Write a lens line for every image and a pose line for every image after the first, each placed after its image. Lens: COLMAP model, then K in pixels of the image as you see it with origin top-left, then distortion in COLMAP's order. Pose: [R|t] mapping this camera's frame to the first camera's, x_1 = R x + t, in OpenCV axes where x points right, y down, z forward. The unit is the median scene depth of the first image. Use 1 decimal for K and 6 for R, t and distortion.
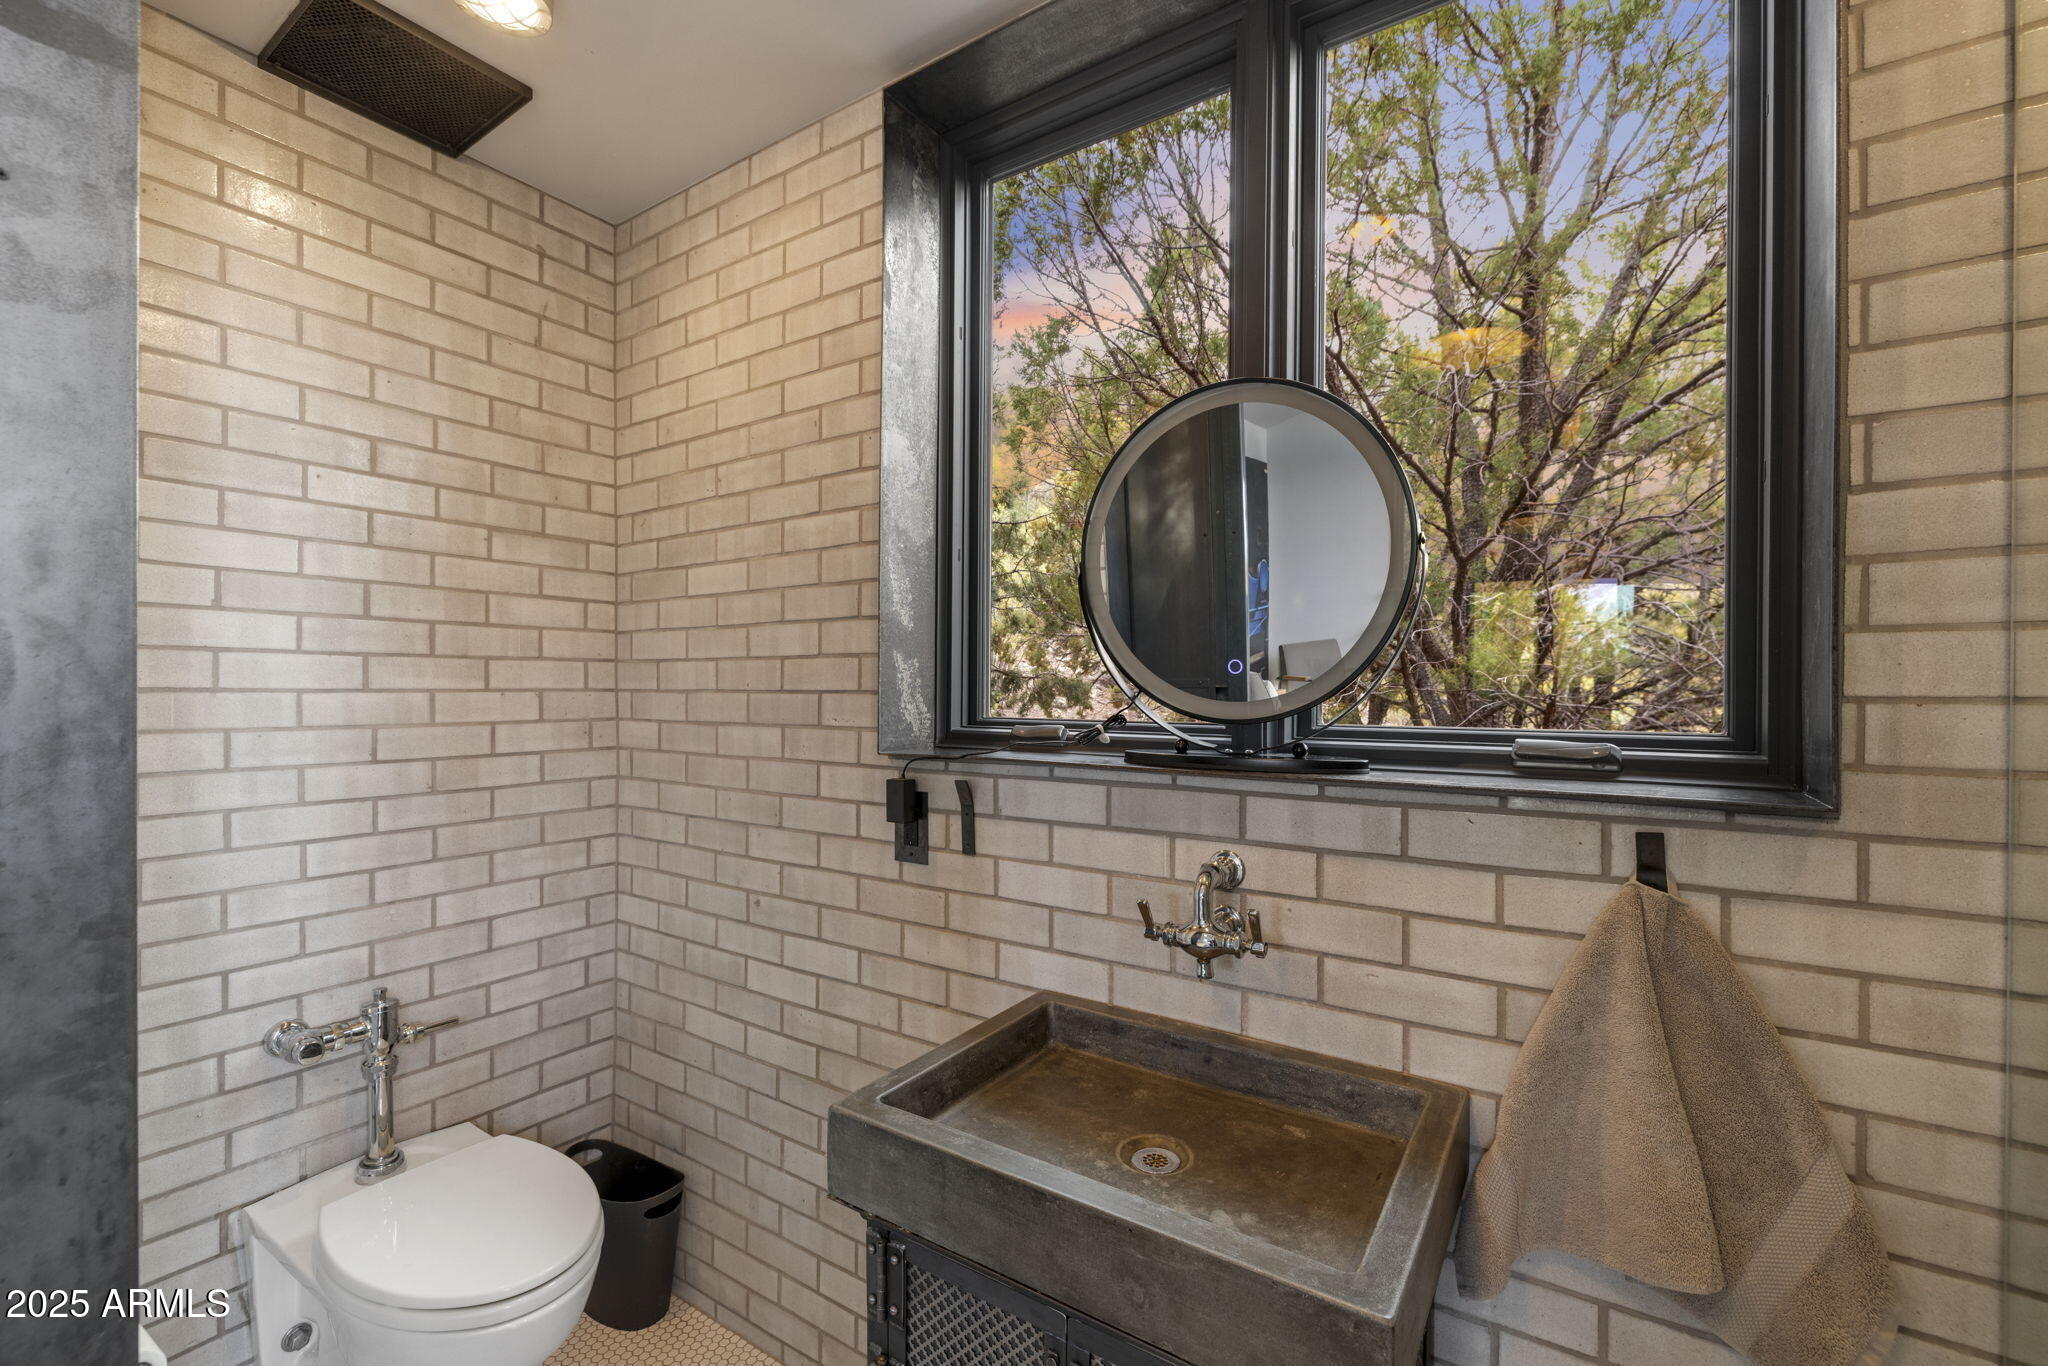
lens RADIAL K [[858.3, 0, 1024.0], [0, 858.3, 683.0], [0, 0, 1]] dist [0.000146, 0.000012]
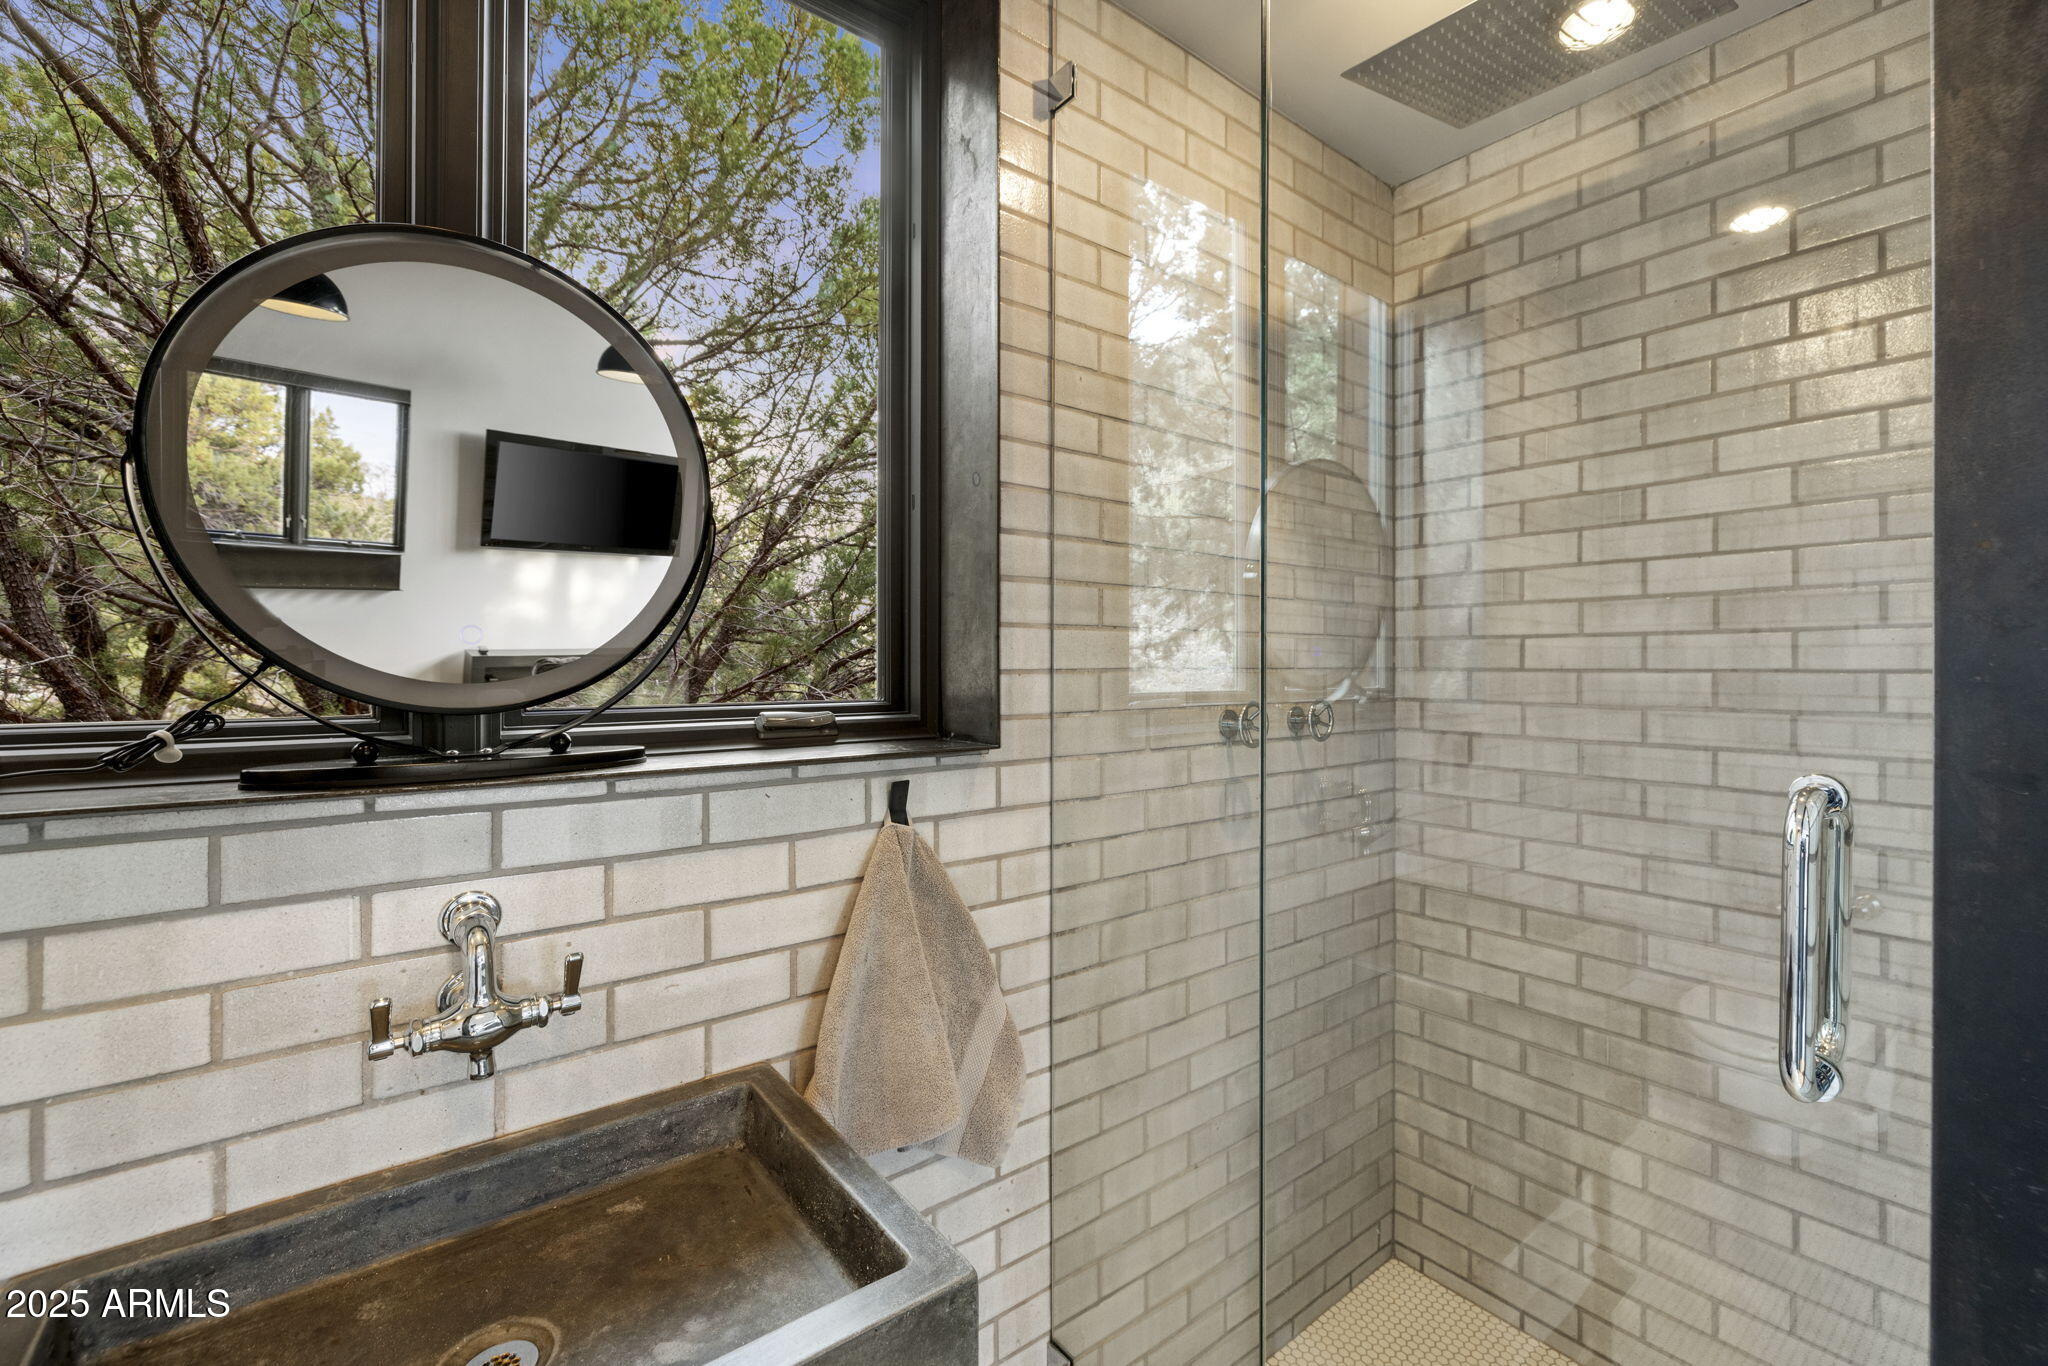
lens RADIAL K [[863.3, 0, 1023.0], [0, 863.3, 661.2], [0, 0, 1]] dist [0.000962, 0.000157]
pose [[0.316245, 0.002646, 0.948674, -0.337189], [-0.005034, 0.999987, -0.001111, 0.002217], [-0.948664, -0.004424, 0.316254, 0.377387]]
